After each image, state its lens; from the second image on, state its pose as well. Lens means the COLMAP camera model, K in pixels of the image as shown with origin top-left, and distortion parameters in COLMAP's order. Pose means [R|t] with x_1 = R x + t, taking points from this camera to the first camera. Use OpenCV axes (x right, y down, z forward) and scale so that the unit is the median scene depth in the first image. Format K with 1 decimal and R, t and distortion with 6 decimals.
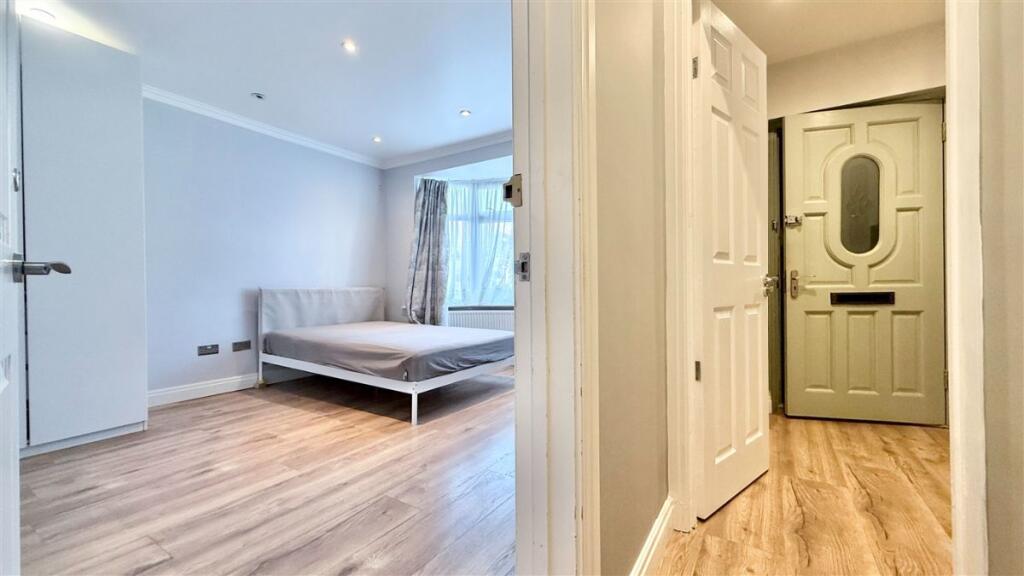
lens RADIAL K [[405.5, 0, 506.5], [0, 405.5, 287.7], [0, 0, 1]] dist [-0.001054, 0.000287]
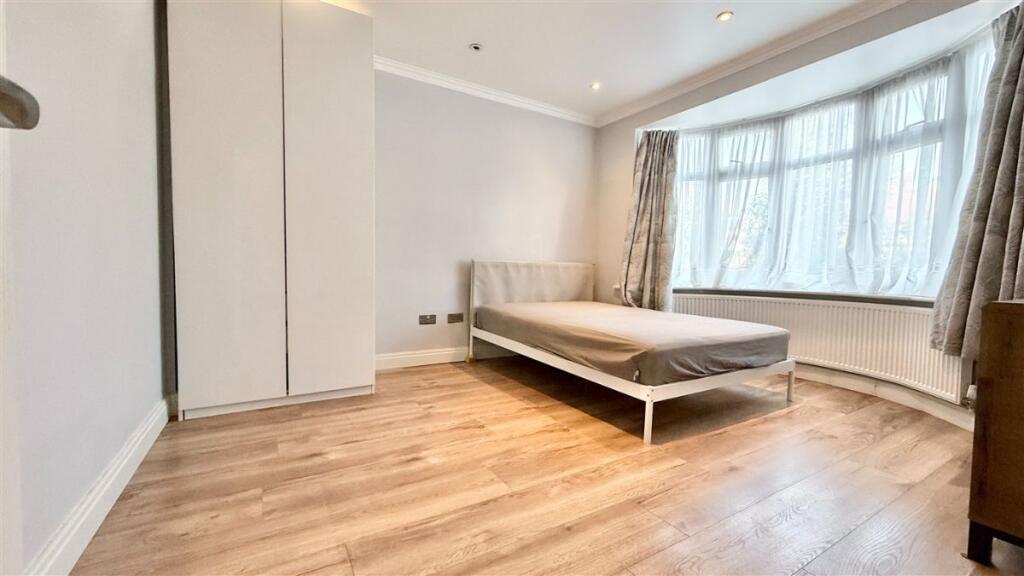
lens RADIAL K [[405.5, 0, 512.2], [0, 405.5, 289.1], [0, 0, 1]] dist [-0.001054, 0.000287]
pose [[0.899277, 0.045108, -0.435047, -0.121922], [-0.025444, 0.998378, 0.050921, 0.023554], [0.436638, -0.034723, 0.898967, 0.208652]]
